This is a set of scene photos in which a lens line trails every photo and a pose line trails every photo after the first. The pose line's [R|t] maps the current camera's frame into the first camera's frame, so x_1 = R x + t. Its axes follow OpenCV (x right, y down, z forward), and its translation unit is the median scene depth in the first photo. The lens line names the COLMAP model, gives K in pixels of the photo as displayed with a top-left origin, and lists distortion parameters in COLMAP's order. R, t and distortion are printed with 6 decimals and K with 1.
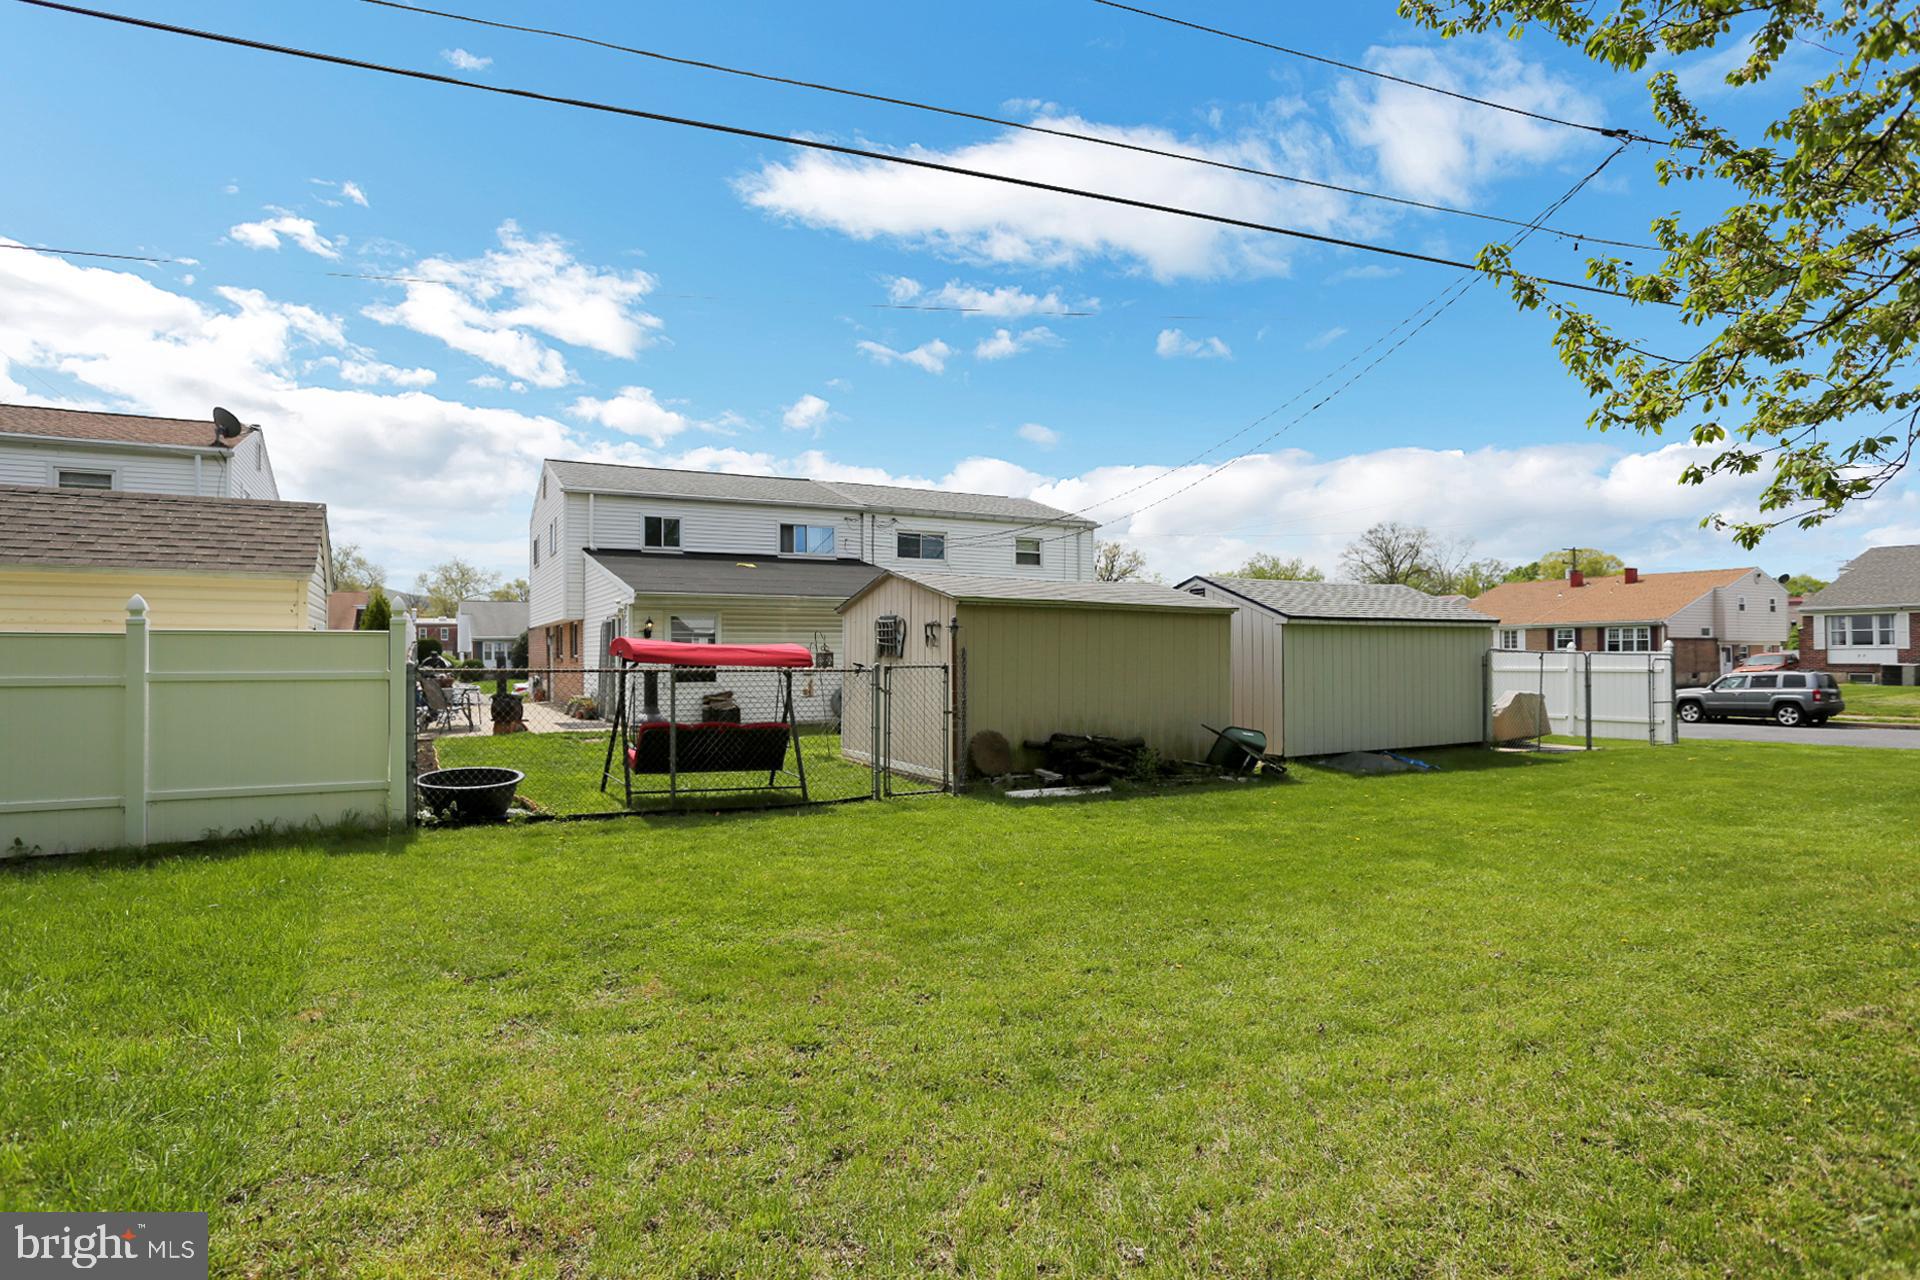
lens RADIAL K [[1027.4, 0, 957.4], [0, 1027.4, 651.4], [0, 0, 1]] dist [-0.032057, -0.000317]
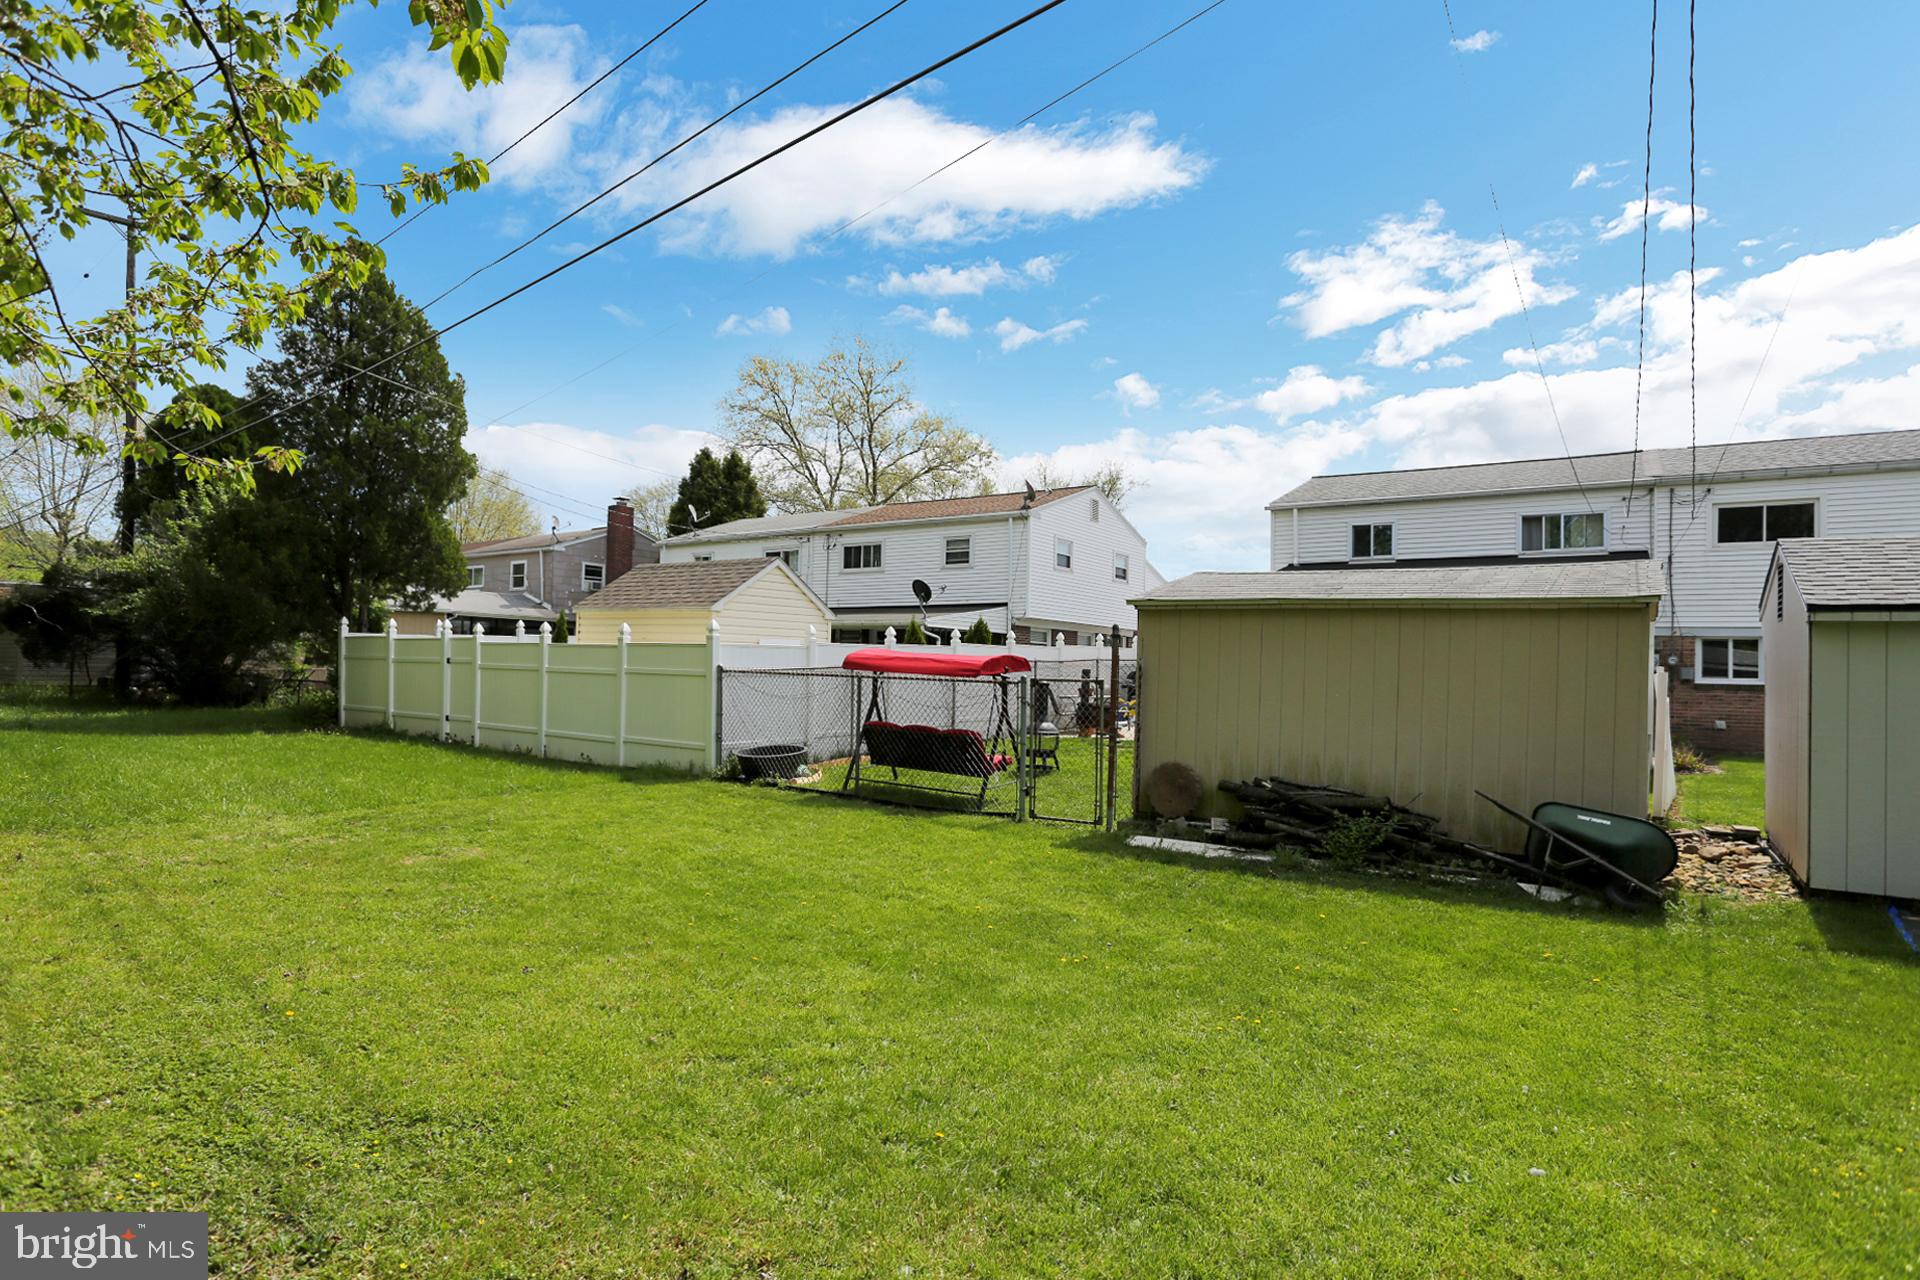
lens RADIAL K [[1027.4, 0, 958.1], [0, 1027.4, 638.1], [0, 0, 1]] dist [-0.032057, -0.000317]
pose [[0.448492, -0.011307, -0.893715, 0.750214], [-0.019559, 0.999556, -0.022462, -0.000598], [0.893573, 0.027554, 0.448072, 0.521367]]
